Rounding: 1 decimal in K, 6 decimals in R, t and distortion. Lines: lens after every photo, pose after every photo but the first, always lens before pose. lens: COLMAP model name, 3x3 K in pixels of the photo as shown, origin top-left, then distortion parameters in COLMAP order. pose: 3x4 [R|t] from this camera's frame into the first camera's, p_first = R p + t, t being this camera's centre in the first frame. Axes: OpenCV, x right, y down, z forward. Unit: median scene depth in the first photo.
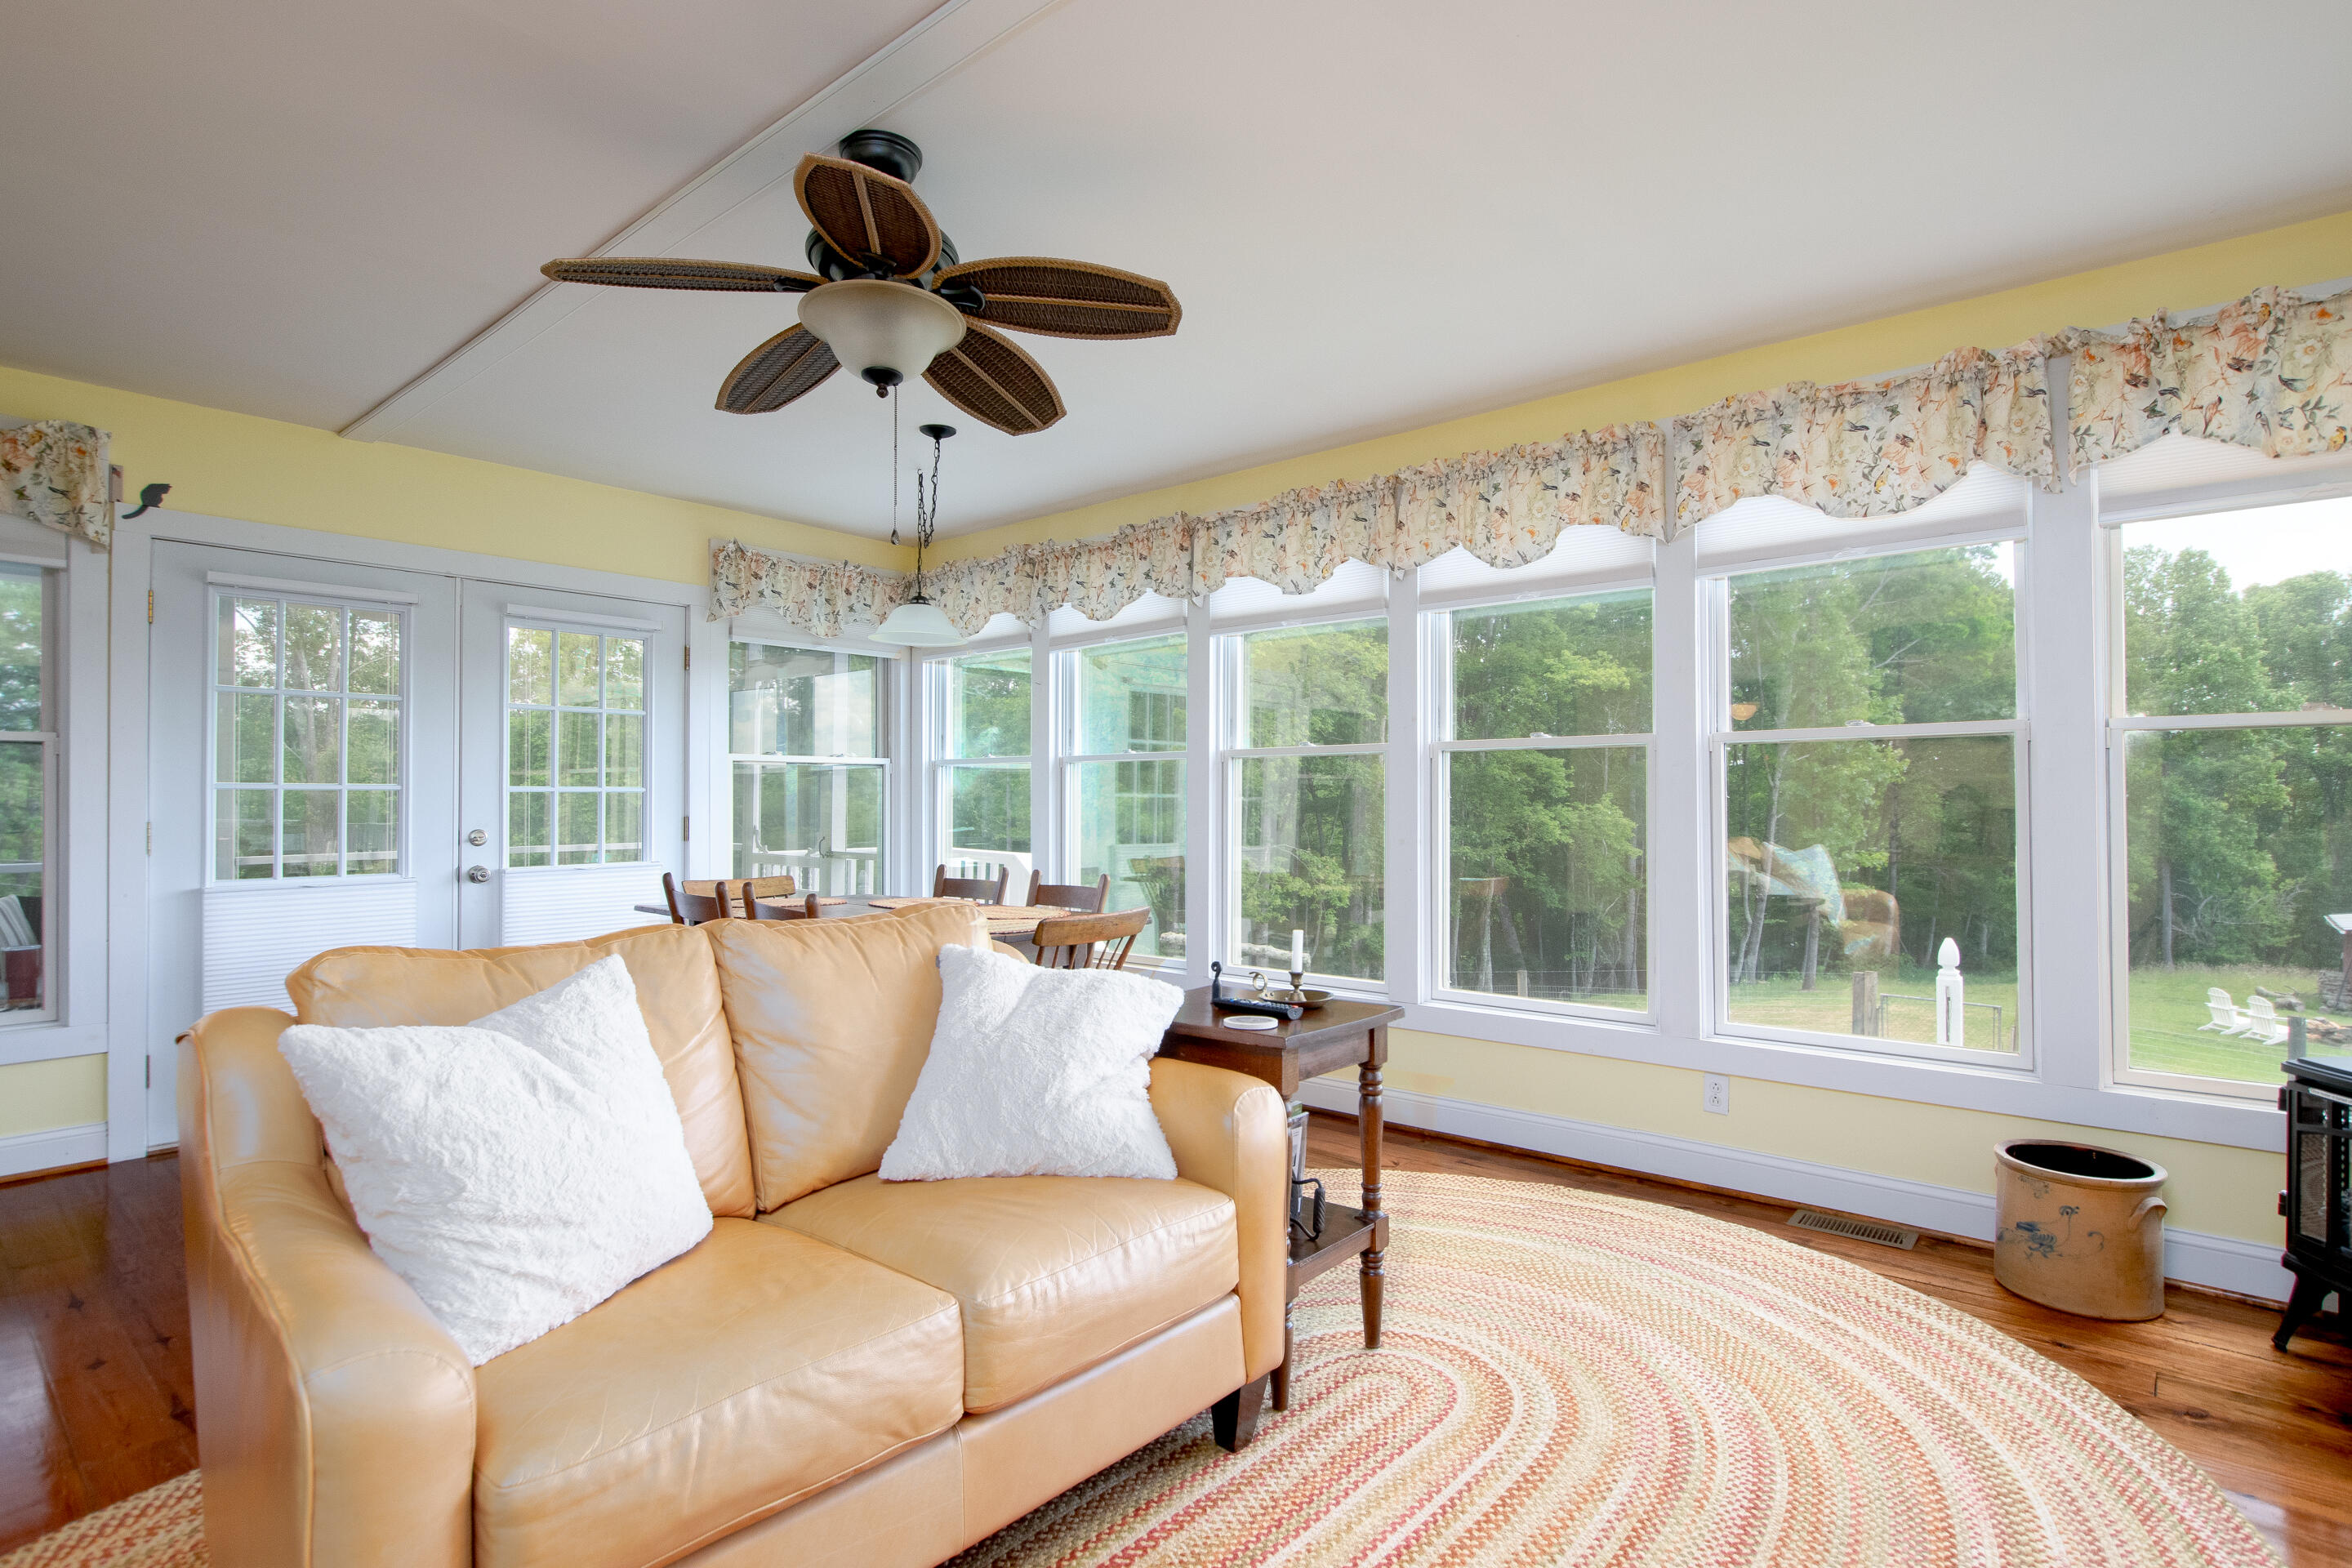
lens RADIAL K [[1224.4, 0, 1172.4], [0, 1224.4, 774.5], [0, 0, 1]] dist [0.002704, -0.001703]
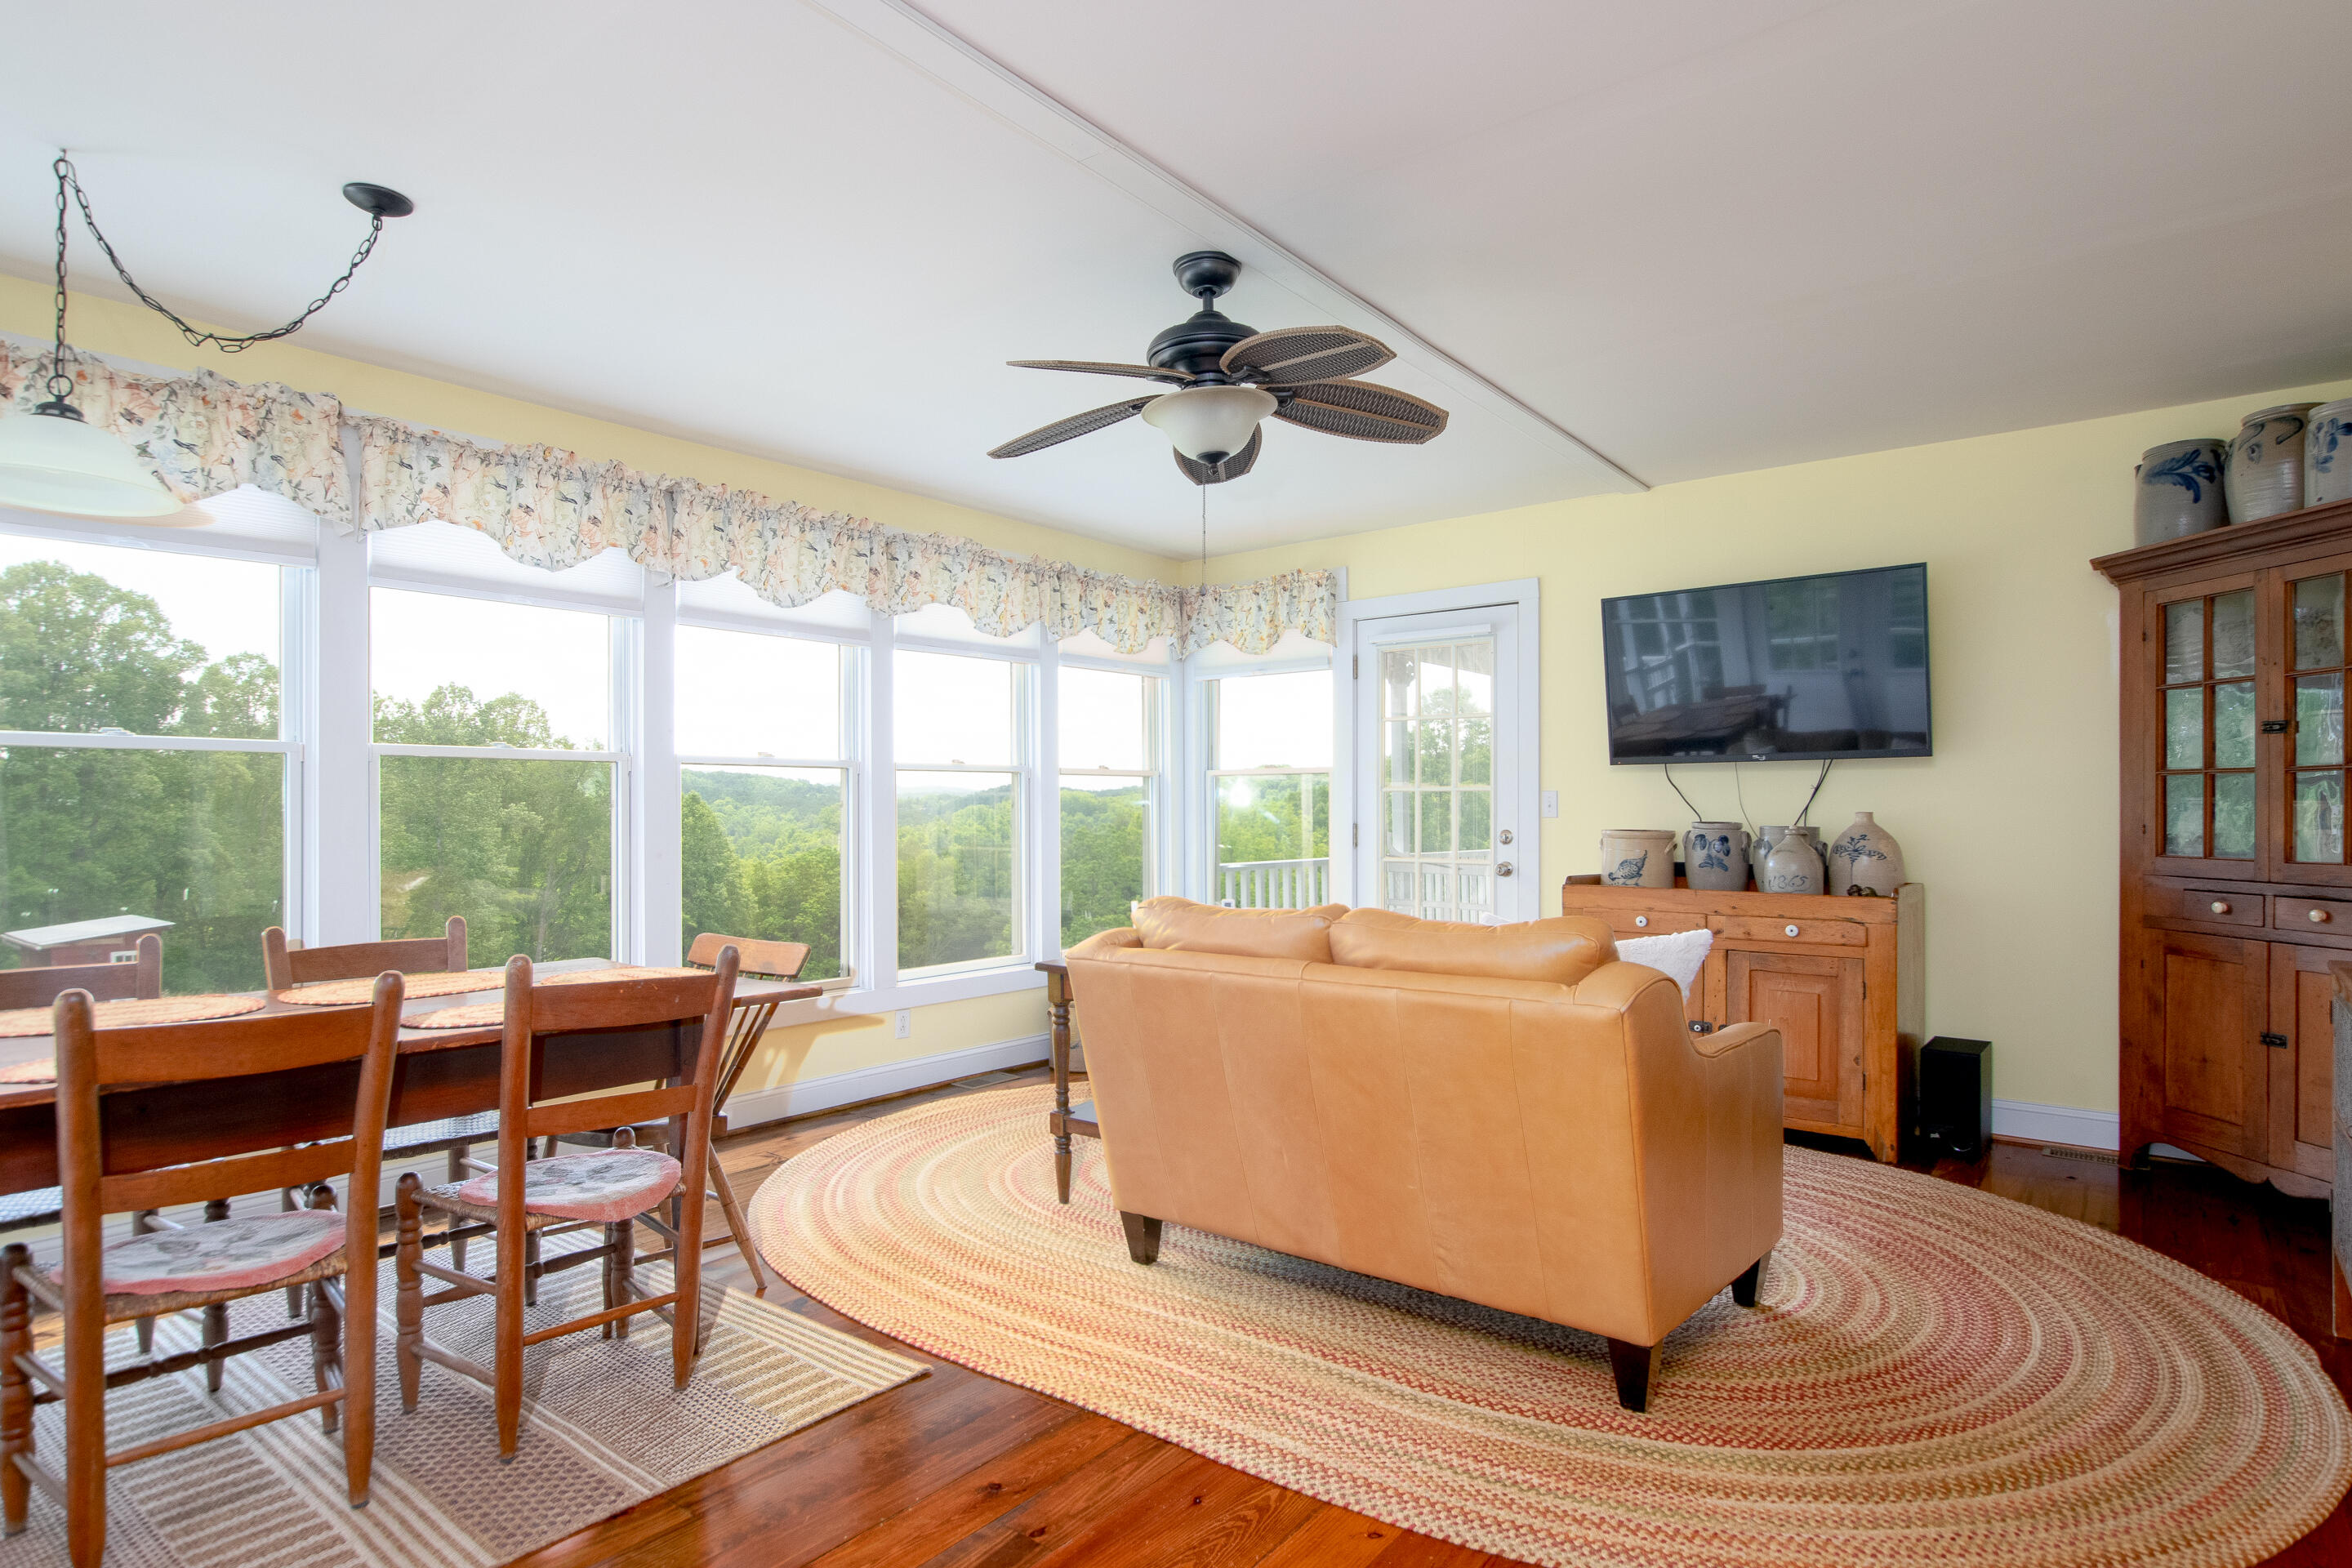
lens RADIAL K [[1224.4, 0, 1168.6], [0, 1224.4, 802.4], [0, 0, 1]] dist [0.002704, -0.001703]
pose [[-0.041320, 0.017455, 0.998993, -1.015856], [-0.005434, 0.999829, -0.017695, 0.035381], [-0.999131, -0.006160, -0.041219, 0.804405]]
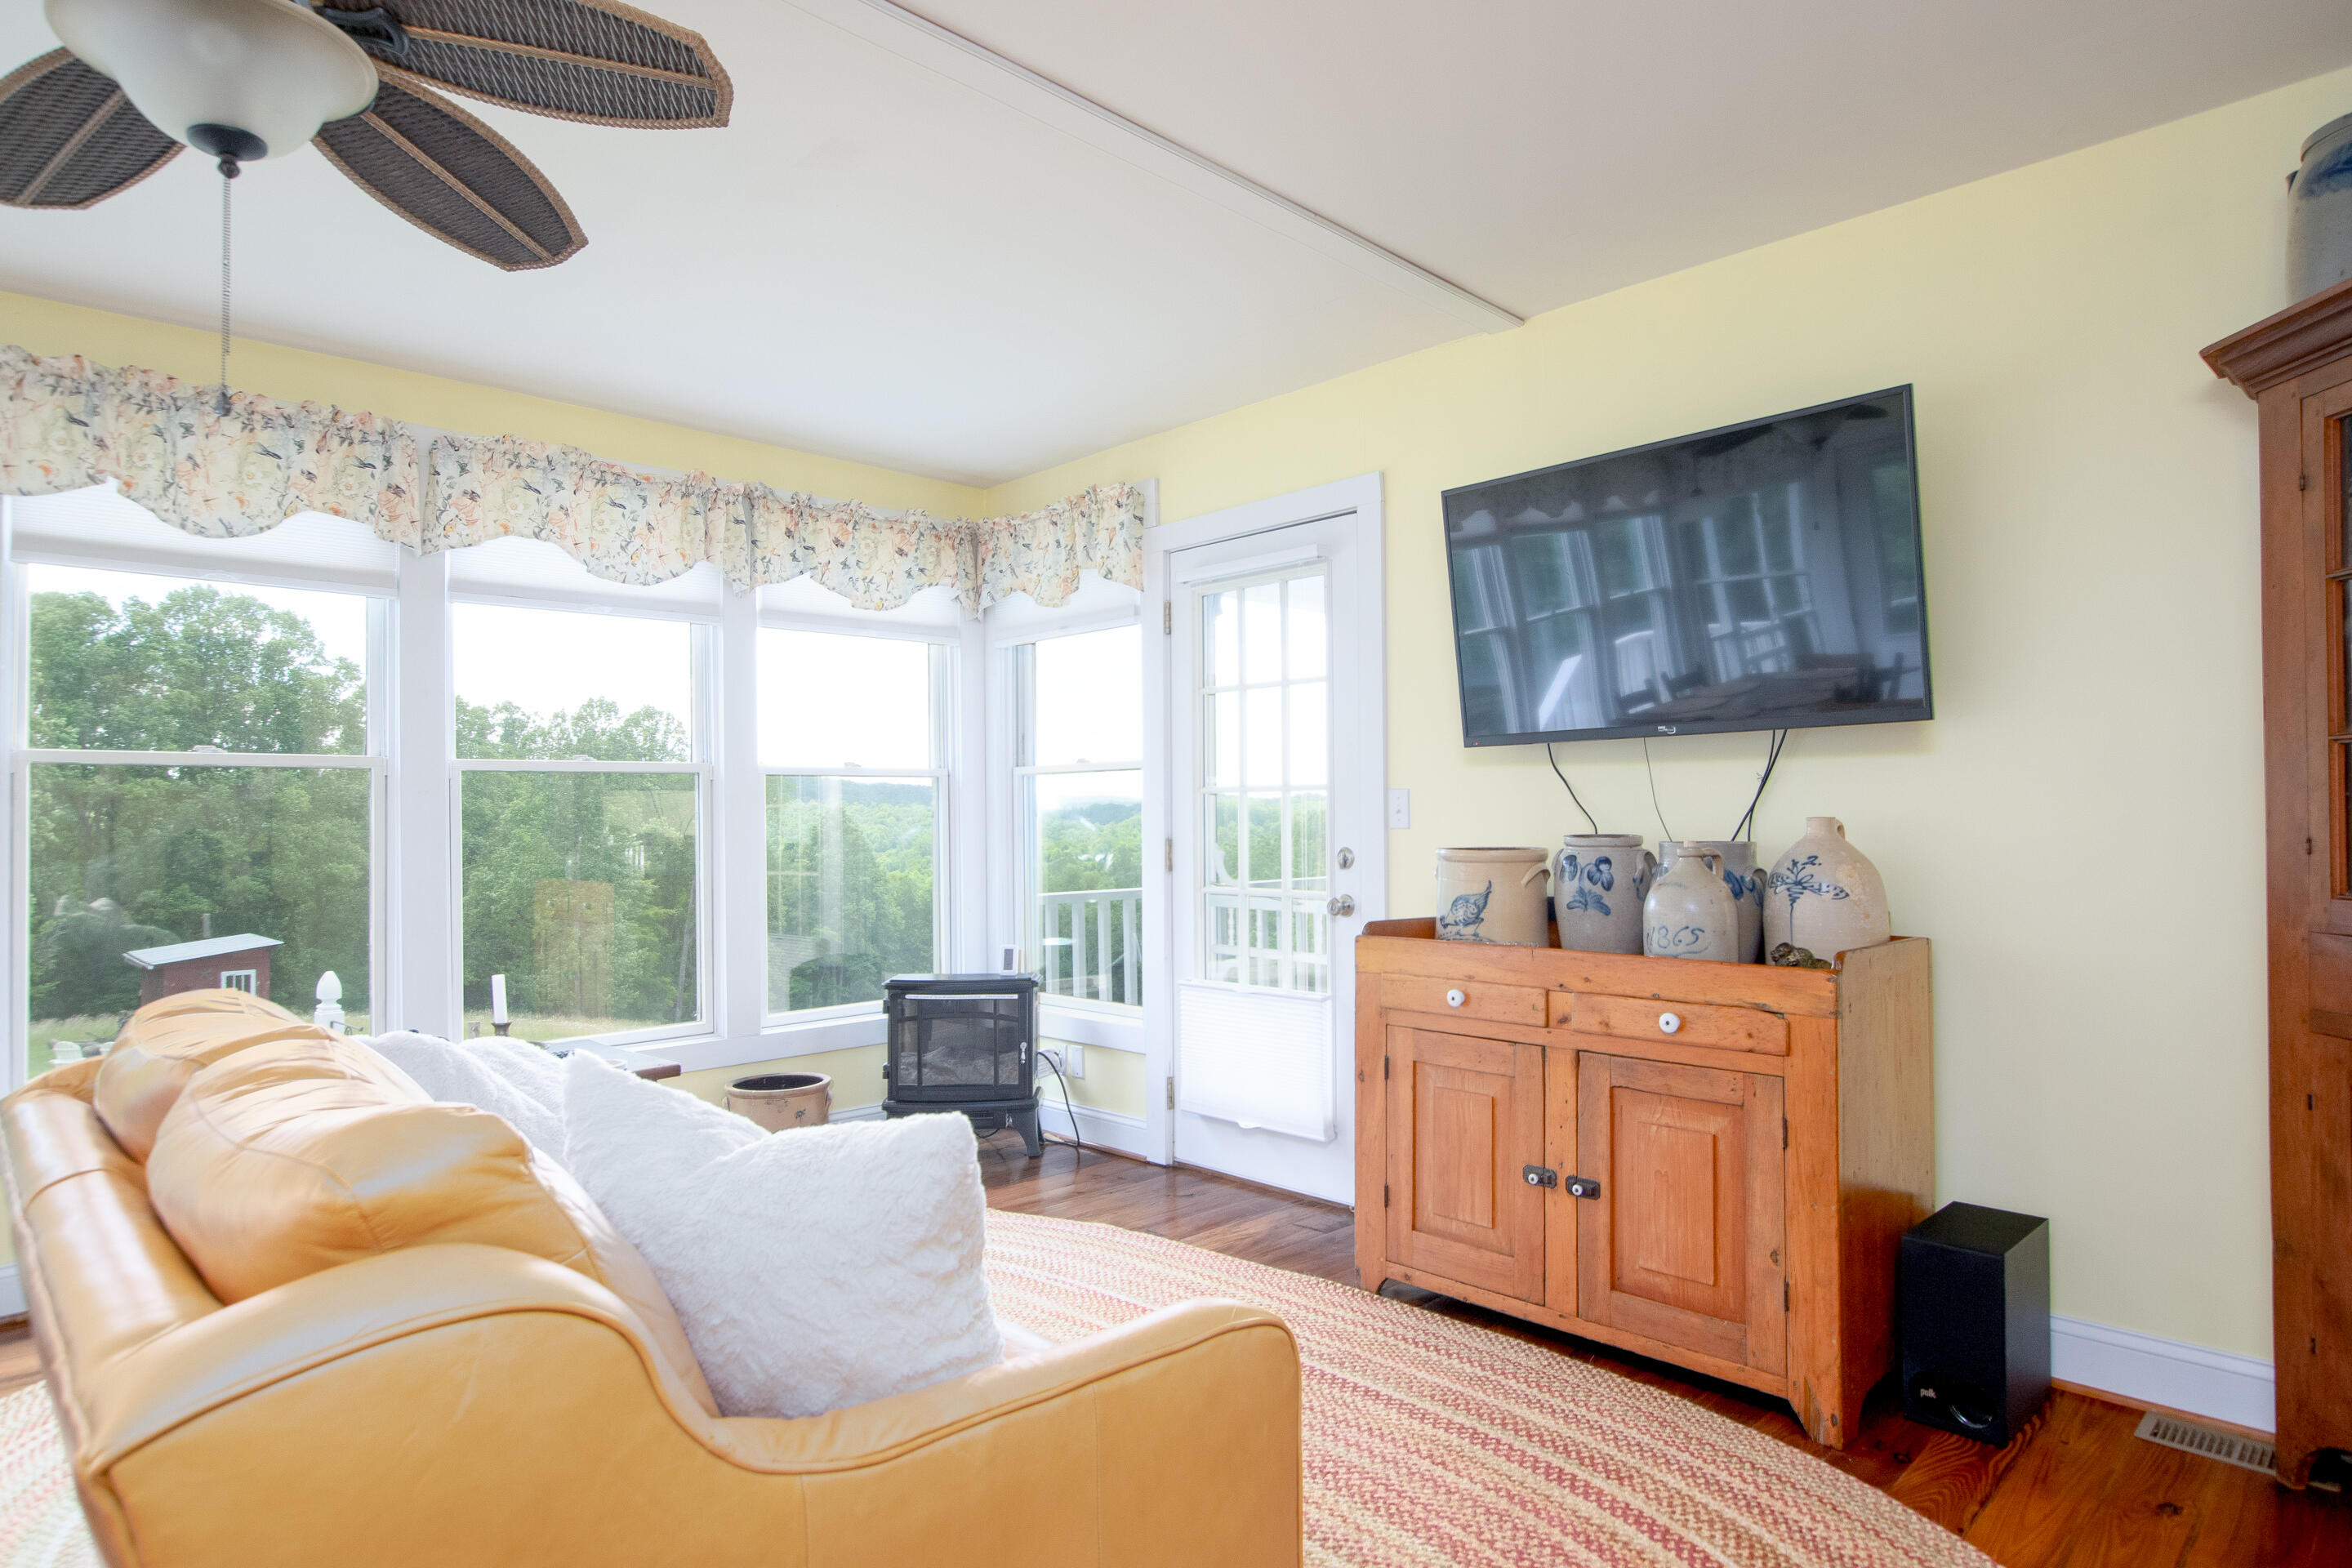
lens RADIAL K [[1300.0, 0, 1193.9], [0, 1300.0, 798.1], [0, 0, 1]] dist [0.006157, 0.000648]
pose [[0.069076, 0.026420, 0.997261, -0.600426], [0.002693, 0.999641, -0.026669, 0.027350], [-0.997608, 0.004528, 0.068980, 0.361050]]
